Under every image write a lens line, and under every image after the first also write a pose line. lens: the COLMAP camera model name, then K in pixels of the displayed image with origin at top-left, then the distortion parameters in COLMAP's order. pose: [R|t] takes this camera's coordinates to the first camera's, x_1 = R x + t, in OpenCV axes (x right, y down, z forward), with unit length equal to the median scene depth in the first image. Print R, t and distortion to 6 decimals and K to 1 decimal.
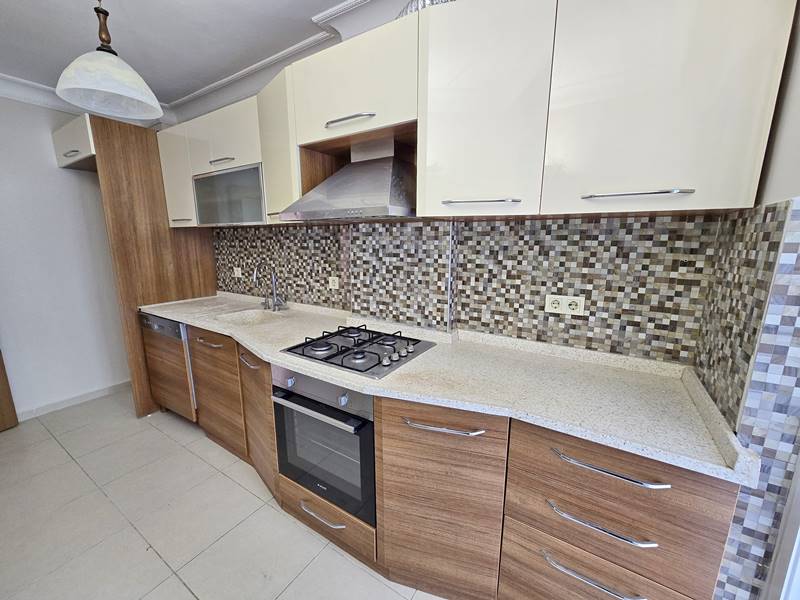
lens RADIAL K [[329.0, 0, 397.8], [0, 329.0, 305.1], [0, 0, 1]] dist [-0.007499, 0.003157]
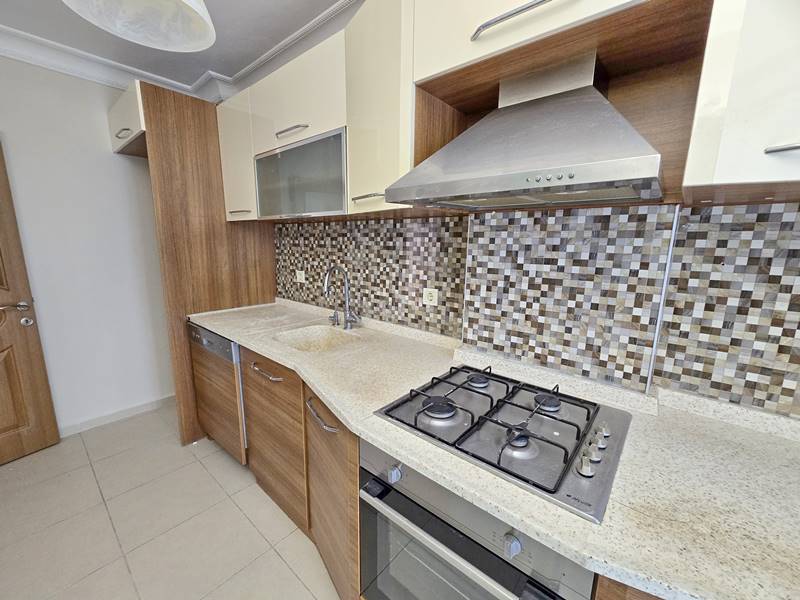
lens RADIAL K [[329.0, 0, 397.8], [0, 329.0, 305.1], [0, 0, 1]] dist [-0.007499, 0.003157]
pose [[0.990168, 0.039043, -0.134327, -0.168524], [-0.039929, 0.999195, -0.003907, -0.044106], [0.134067, 0.009232, 0.990929, 0.275270]]
